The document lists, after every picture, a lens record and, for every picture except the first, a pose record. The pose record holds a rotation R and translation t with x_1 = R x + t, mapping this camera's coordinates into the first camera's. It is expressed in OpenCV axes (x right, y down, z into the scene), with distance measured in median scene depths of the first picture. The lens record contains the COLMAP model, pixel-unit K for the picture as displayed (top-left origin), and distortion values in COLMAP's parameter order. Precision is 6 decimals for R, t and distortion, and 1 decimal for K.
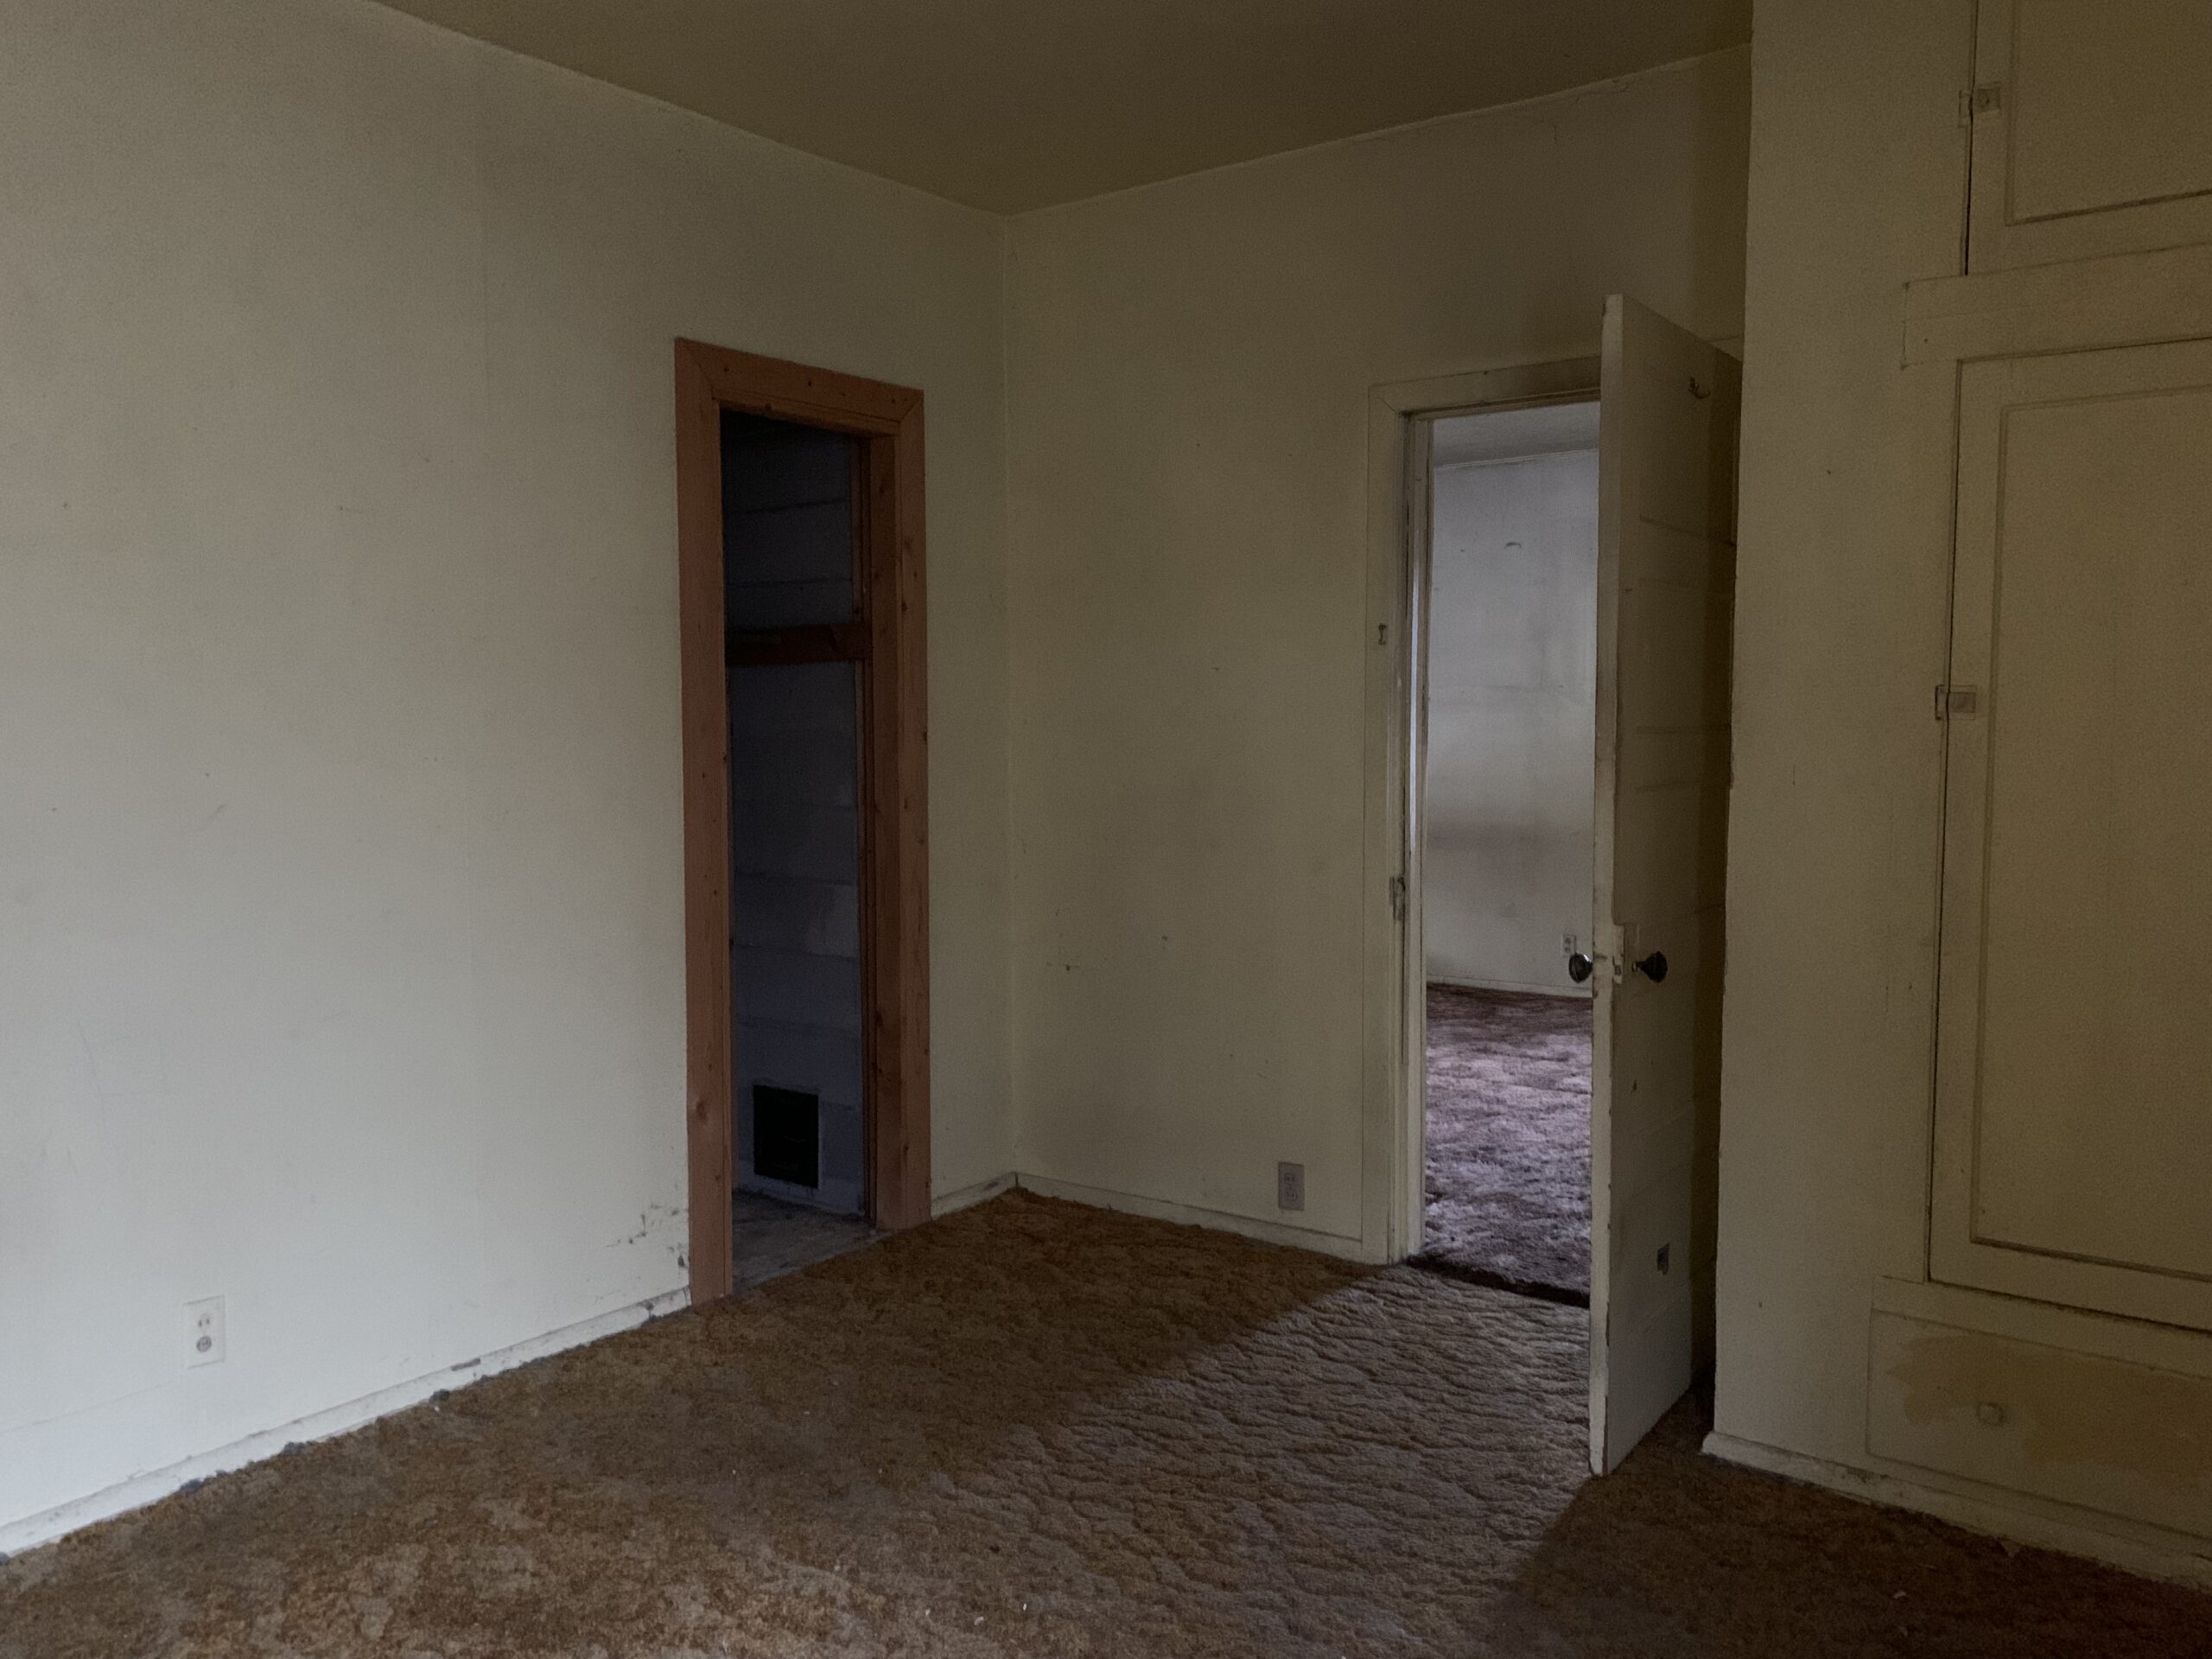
lens RADIAL K [[1719.4, 0, 1101.7], [0, 1719.4, 821.6], [0, 0, 1]] dist [0.042121, 0.003232]
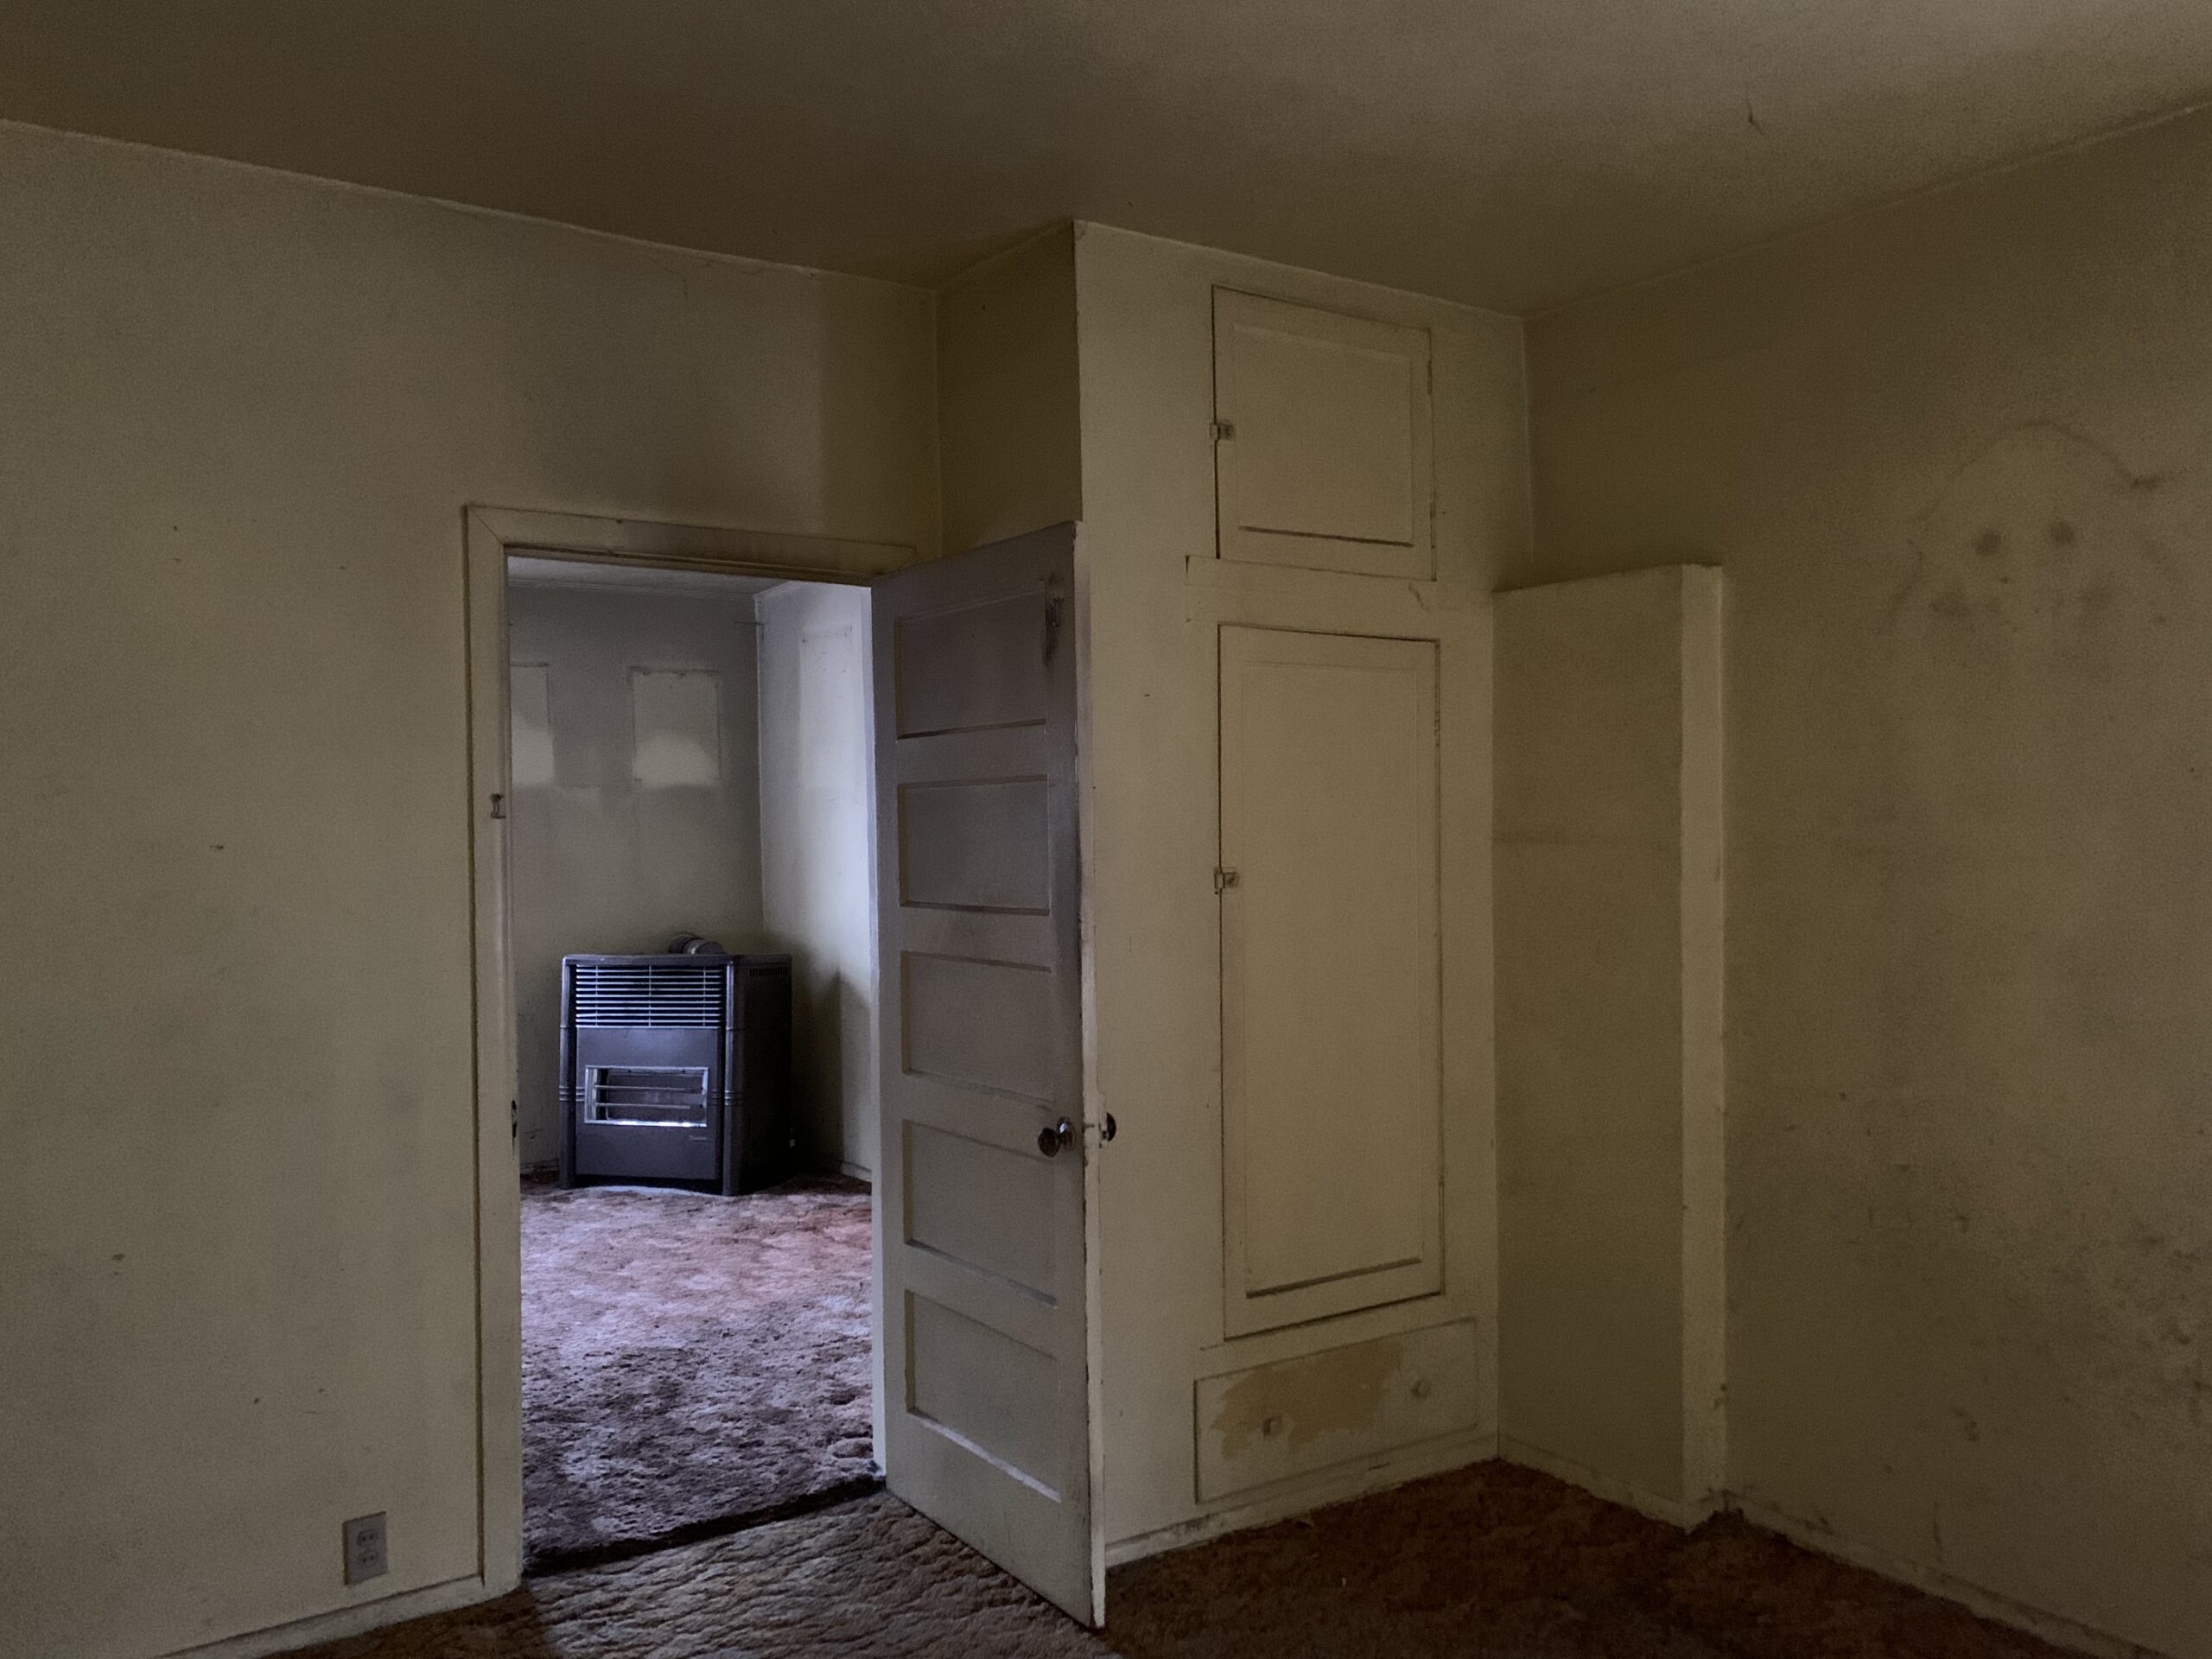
lens RADIAL K [[1687.4, 0, 1097.7], [0, 1687.4, 843.2], [0, 0, 1]] dist [0.081471, -0.051539]
pose [[0.345368, -0.006472, 0.938445, -0.550701], [0.075151, 0.996956, -0.020781, -0.058972], [-0.935453, 0.077702, 0.344803, 0.495187]]
